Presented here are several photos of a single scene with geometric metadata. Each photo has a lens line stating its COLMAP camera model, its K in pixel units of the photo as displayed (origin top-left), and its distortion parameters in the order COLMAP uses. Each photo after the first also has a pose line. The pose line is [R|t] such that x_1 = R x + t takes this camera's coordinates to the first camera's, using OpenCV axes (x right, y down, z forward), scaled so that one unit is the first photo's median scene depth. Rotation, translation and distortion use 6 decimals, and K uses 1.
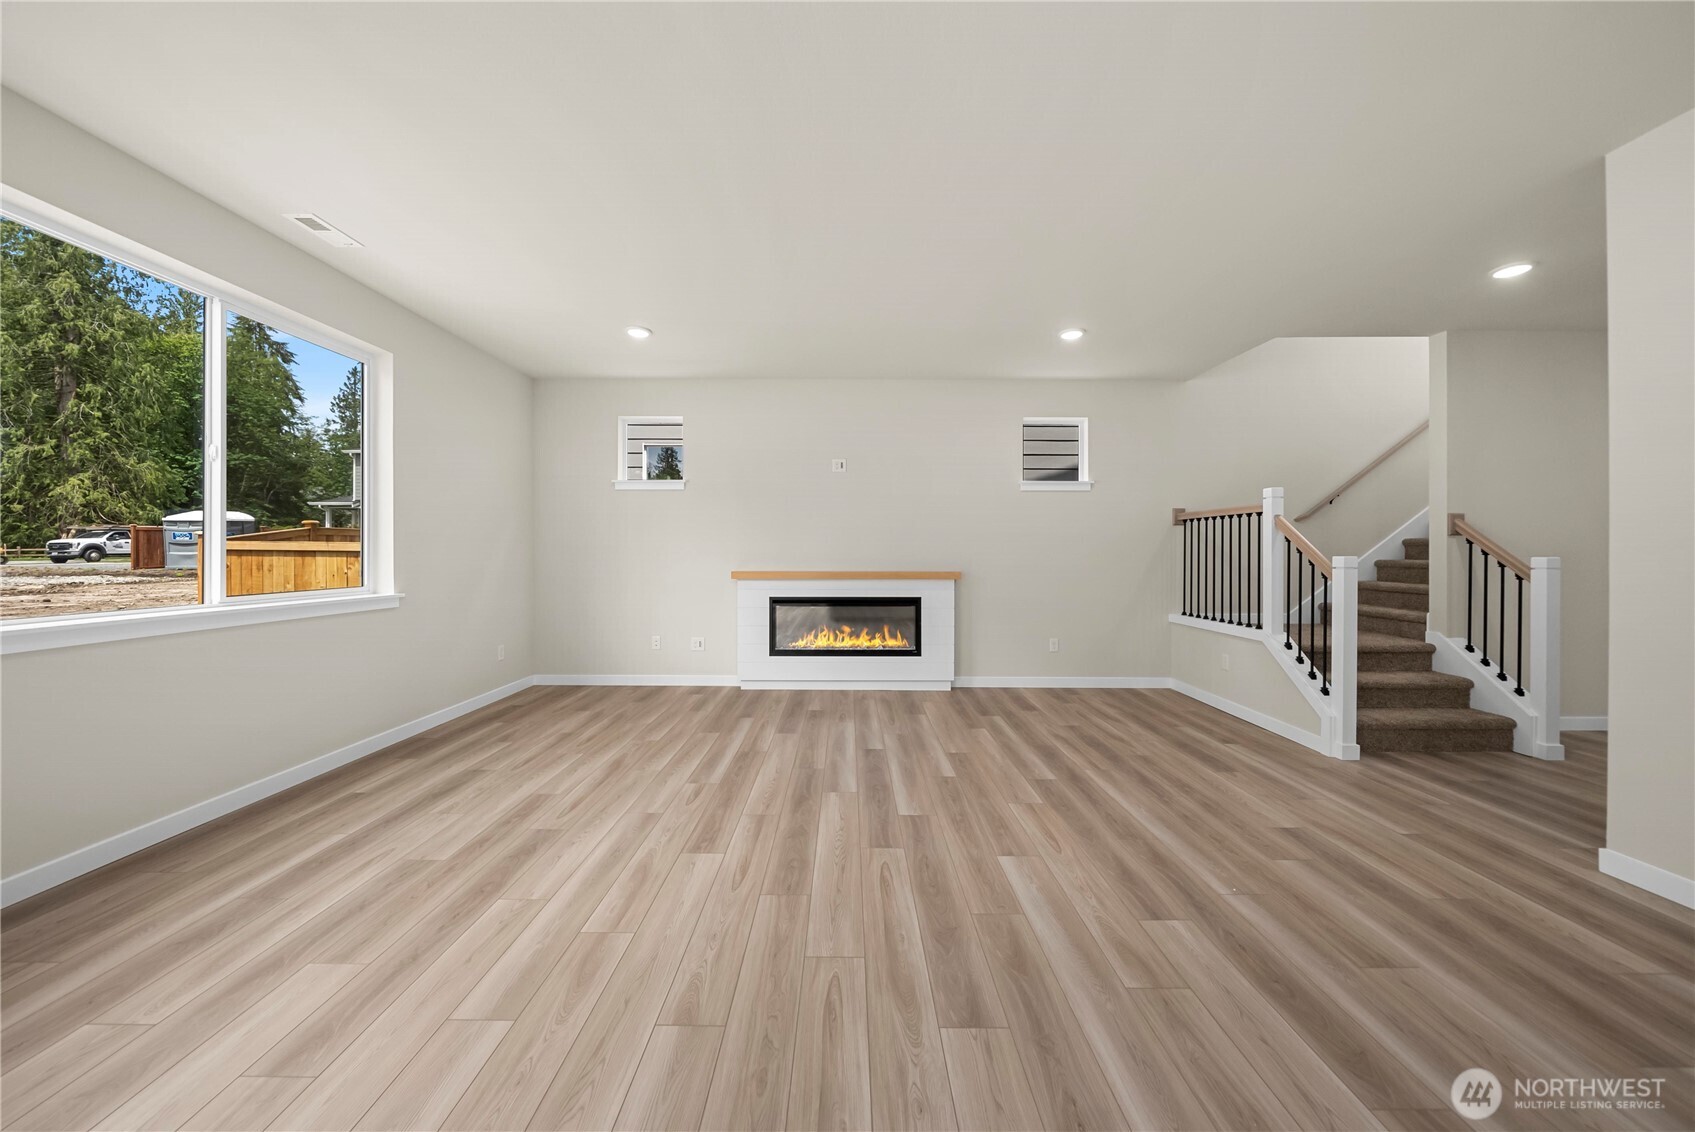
lens RADIAL K [[590.1, 0, 851.9], [0, 590.1, 547.4], [0, 0, 1]] dist [-0.001065, -0.000032]
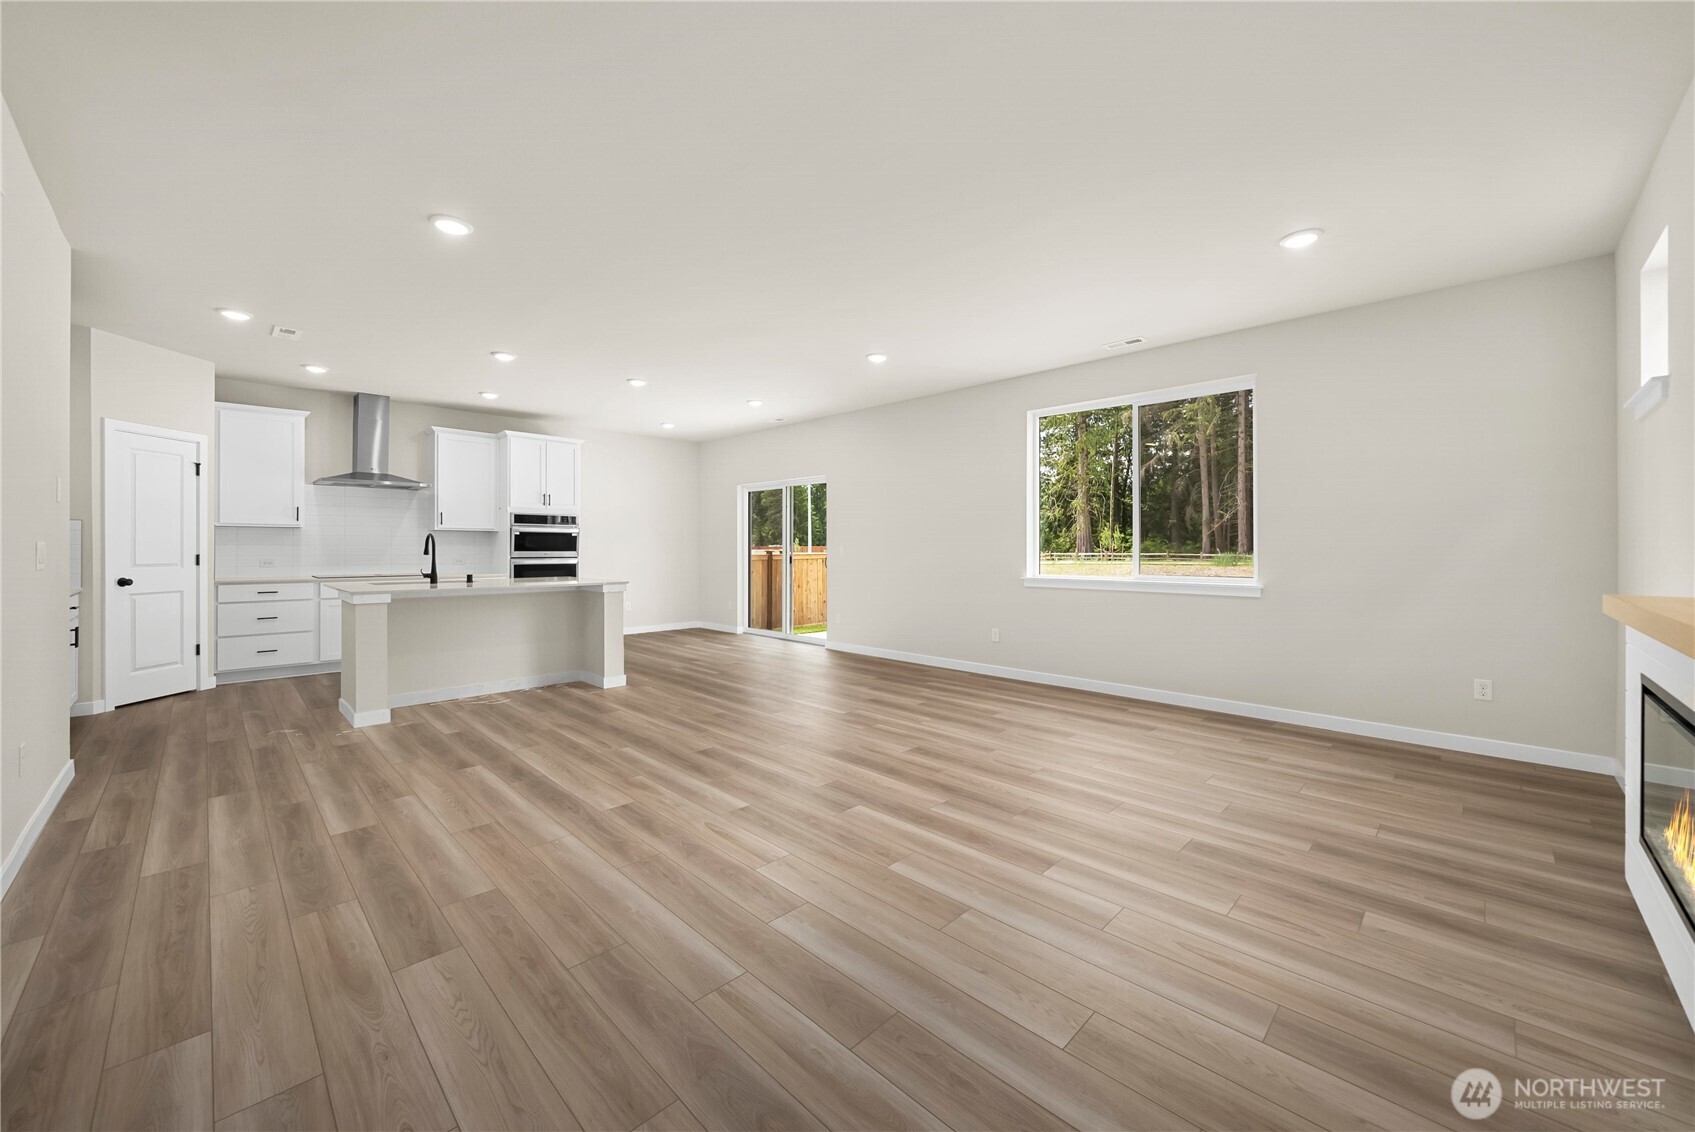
lens RADIAL K [[630.4, 0, 830.6], [0, 630.4, 548.5], [0, 0, 1]] dist [-0.001189, -0.000161]
pose [[-0.720313, -0.003435, -0.693640, 0.643293], [0.001354, 0.999979, -0.006359, 0.015640], [0.693648, -0.005520, -0.720293, 1.296603]]
